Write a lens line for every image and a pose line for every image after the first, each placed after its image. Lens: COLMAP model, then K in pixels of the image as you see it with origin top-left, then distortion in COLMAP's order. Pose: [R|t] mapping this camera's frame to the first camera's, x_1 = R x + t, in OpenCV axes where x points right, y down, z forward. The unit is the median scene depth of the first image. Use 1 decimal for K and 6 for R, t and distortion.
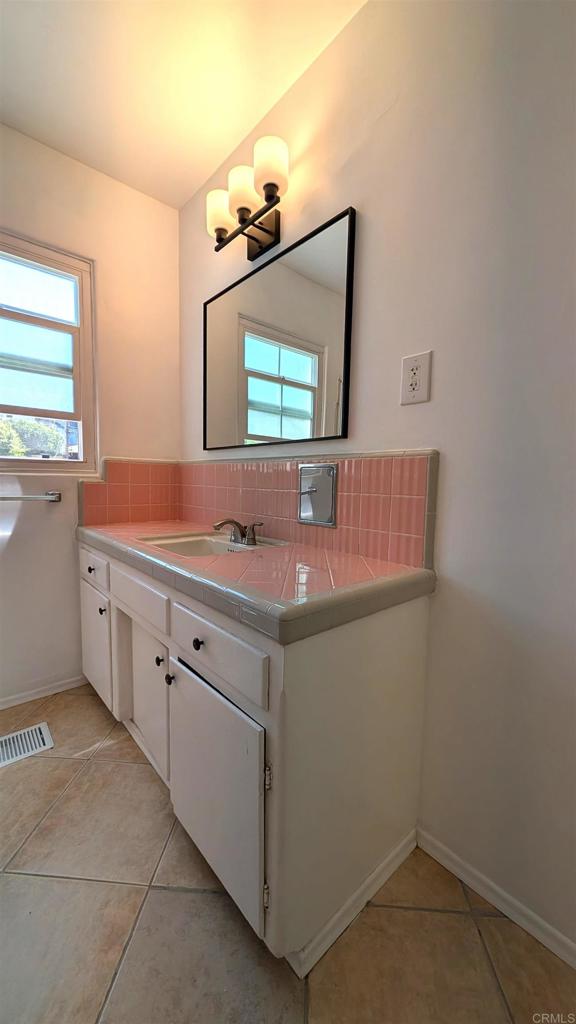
lens RADIAL K [[386.2, 0, 281.7], [0, 386.2, 514.6], [0, 0, 1]] dist [0.001253, 0.000252]
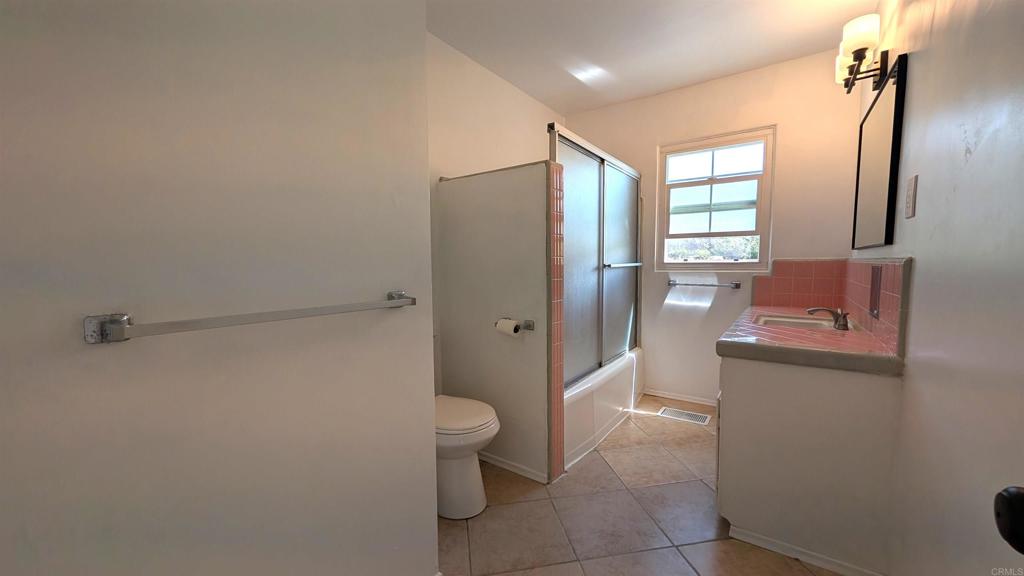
lens RADIAL K [[386.2, 0, 516.2], [0, 386.2, 293.4], [0, 0, 1]] dist [0.001253, 0.000252]
pose [[0.246516, 0.056412, -0.967496, 0.757482], [-0.074249, 0.996470, 0.039183, -0.007979], [0.966290, 0.062176, 0.249834, -0.284116]]
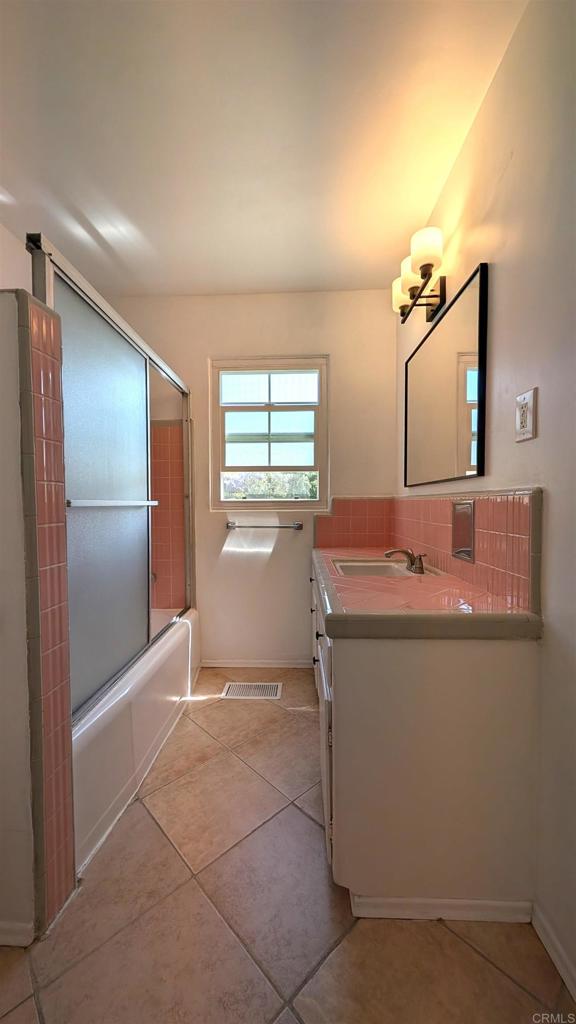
lens RADIAL K [[386.2, 0, 281.7], [0, 386.2, 514.6], [0, 0, 1]] dist [0.001253, 0.000252]
pose [[0.724366, -0.002666, -0.689410, 0.356938], [-0.043244, 0.997848, -0.049296, -0.016107], [0.688058, 0.065522, 0.722692, -0.074902]]
